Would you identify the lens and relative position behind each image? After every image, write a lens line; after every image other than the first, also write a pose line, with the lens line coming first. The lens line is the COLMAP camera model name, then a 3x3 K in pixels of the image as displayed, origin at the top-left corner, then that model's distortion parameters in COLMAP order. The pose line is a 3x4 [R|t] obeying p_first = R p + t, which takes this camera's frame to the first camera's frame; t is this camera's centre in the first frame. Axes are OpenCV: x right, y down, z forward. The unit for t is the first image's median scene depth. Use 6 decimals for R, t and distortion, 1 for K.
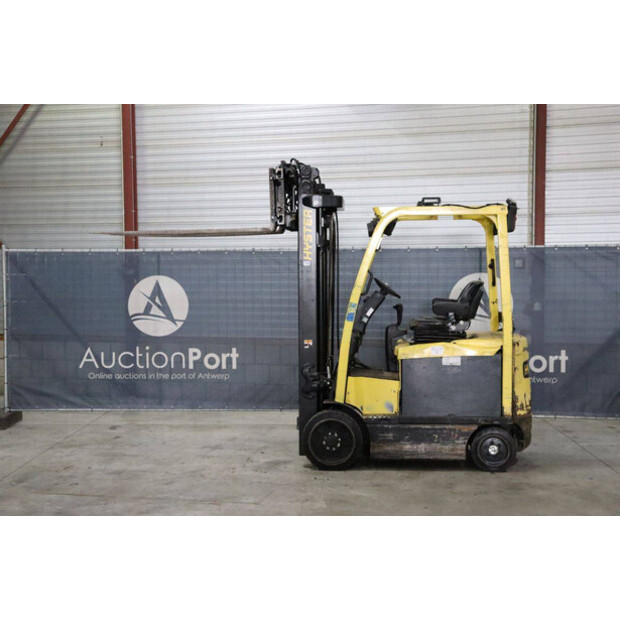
lens RADIAL K [[967.0, 0, 310.0], [0, 967.0, 310.0], [0, 0, 1]] dist [0.107164, 0.071797]
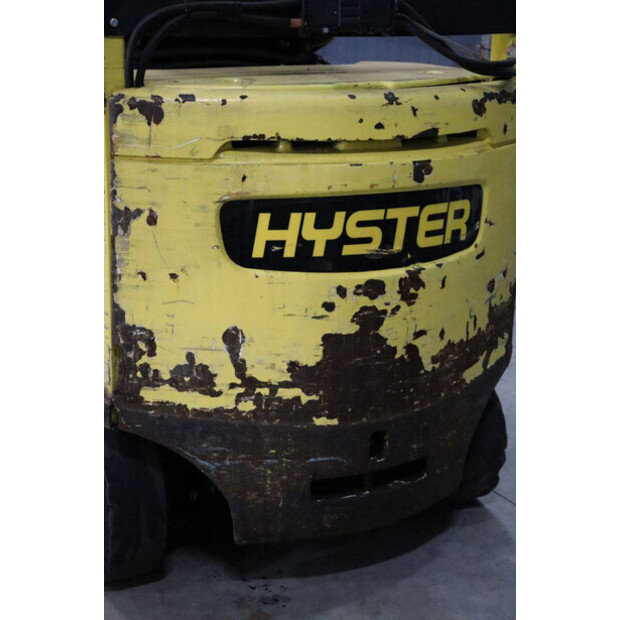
lens RADIAL K [[1092.9, 0, 310.0], [0, 1092.9, 310.0], [0, 0, 1]] dist [0.179353, 0.087790]
pose [[0.546947, 0.261475, -0.795286, 0.394582], [-0.064800, 0.960346, 0.271178, 0.006675], [0.834656, -0.096785, 0.542202, 0.777088]]
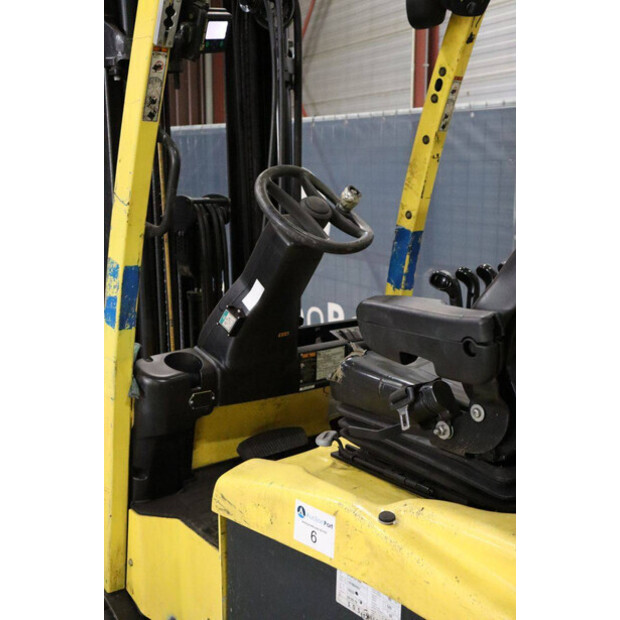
lens RADIAL K [[808.5, 0, 310.0], [0, 808.5, 310.0], [0, 0, 1]] dist [0.046193, 0.041929]
pose [[0.700785, 0.128198, -0.701759, 0.214922], [-0.034892, 0.988702, 0.145774, -0.025354], [0.712519, -0.077671, 0.697341, 0.771810]]
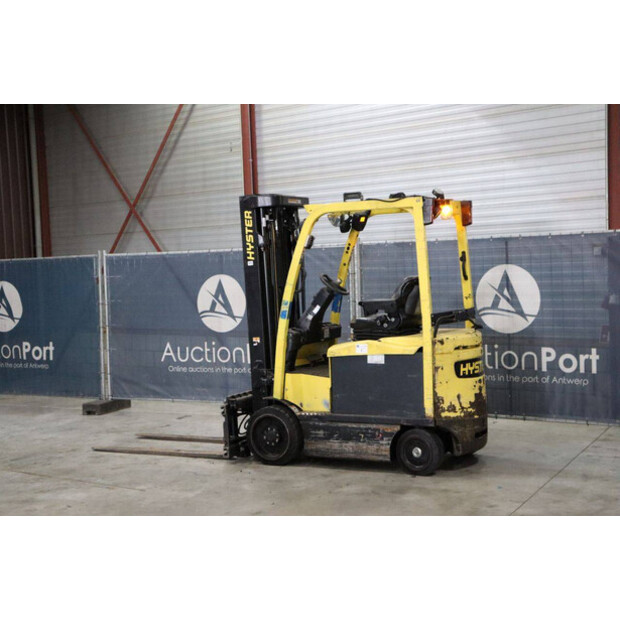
lens RADIAL K [[1012.6, 0, 310.0], [0, 1012.6, 310.0], [0, 0, 1]] dist [0.163260, 0.032377]
pose [[0.910936, -0.007882, -0.412473, 0.443136], [0.011603, 0.999911, 0.006519, -0.003670], [0.412385, -0.010725, 0.910947, 0.039312]]
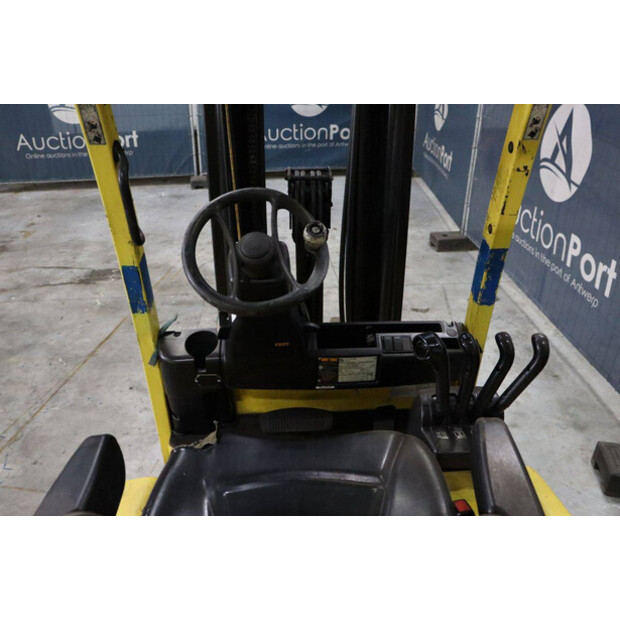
lens RADIAL K [[529.6, 0, 310.0], [0, 529.6, 310.0], [0, 0, 1]] dist [-0.092993, 0.002679]
pose [[0.126118, 0.448610, -0.884784, 0.181637], [-0.046309, 0.893596, 0.446477, -0.060784], [0.990934, -0.015335, 0.133473, 0.909650]]
